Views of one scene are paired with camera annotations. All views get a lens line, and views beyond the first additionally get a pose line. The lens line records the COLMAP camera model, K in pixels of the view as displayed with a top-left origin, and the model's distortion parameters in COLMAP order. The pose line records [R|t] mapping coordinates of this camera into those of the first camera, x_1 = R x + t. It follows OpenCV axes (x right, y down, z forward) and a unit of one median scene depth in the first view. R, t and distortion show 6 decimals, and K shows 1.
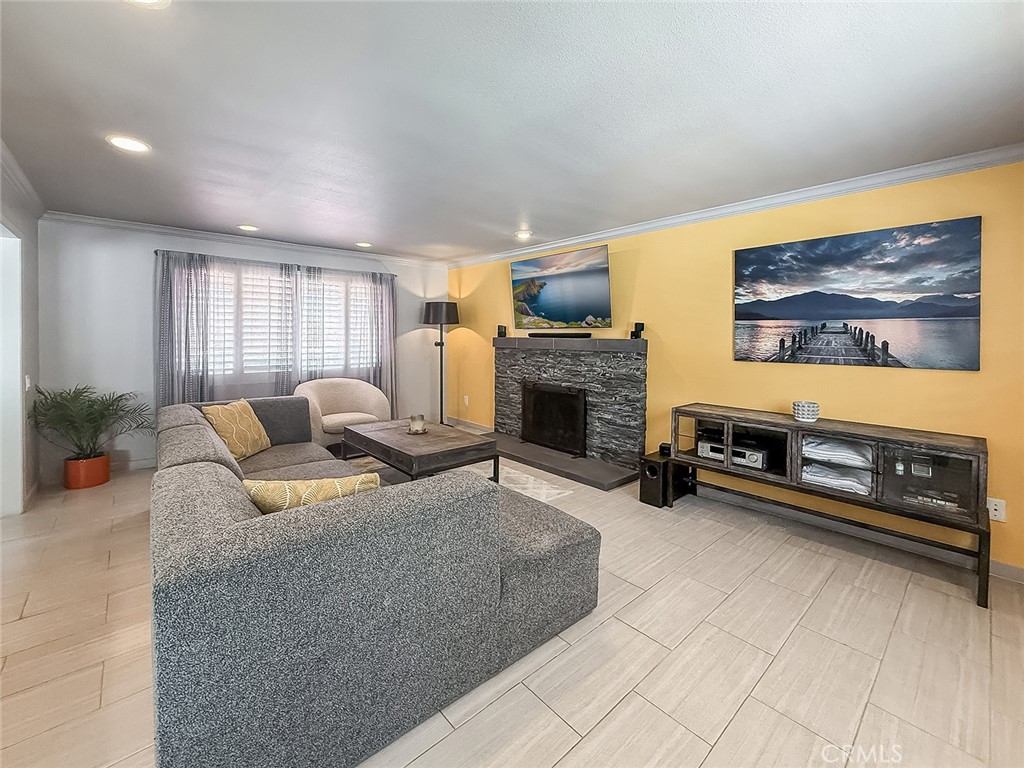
lens RADIAL K [[420.5, 0, 519.9], [0, 420.5, 333.4], [0, 0, 1]] dist [-0.002141, -0.001030]
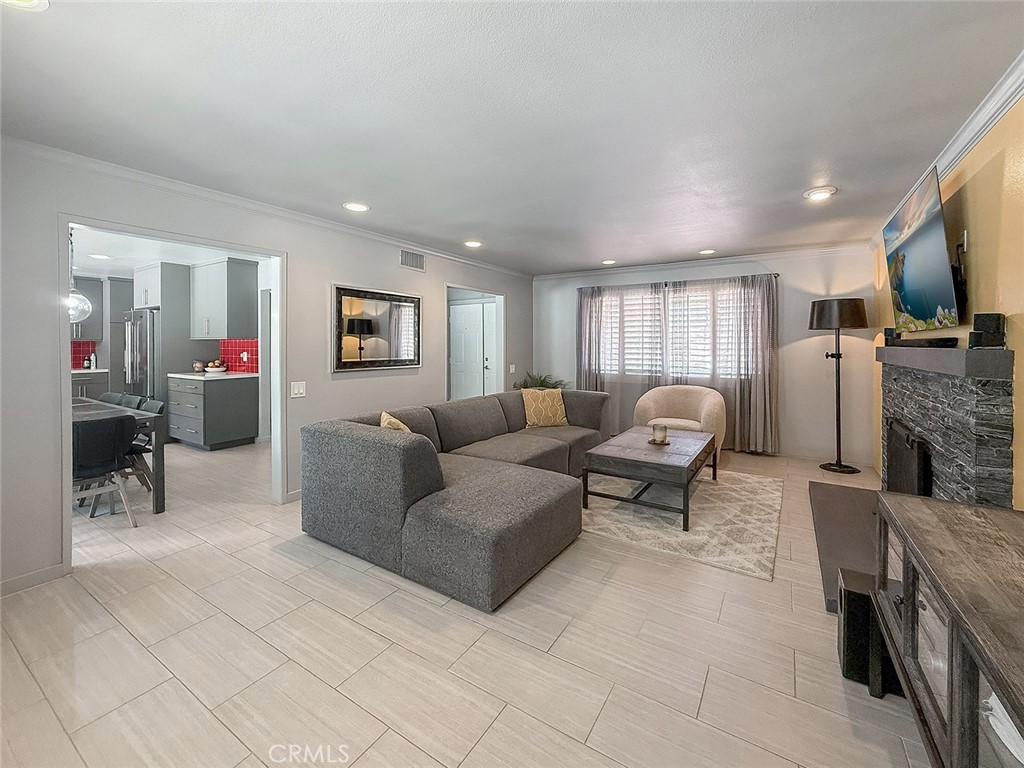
lens RADIAL K [[420.5, 0, 513.2], [0, 420.5, 343.8], [0, 0, 1]] dist [-0.002141, -0.001030]
pose [[0.286398, -0.003975, -0.958102, 0.536310], [0.003927, 0.999988, -0.002975, 0.005690], [0.958103, -0.002911, 0.286410, 0.352589]]
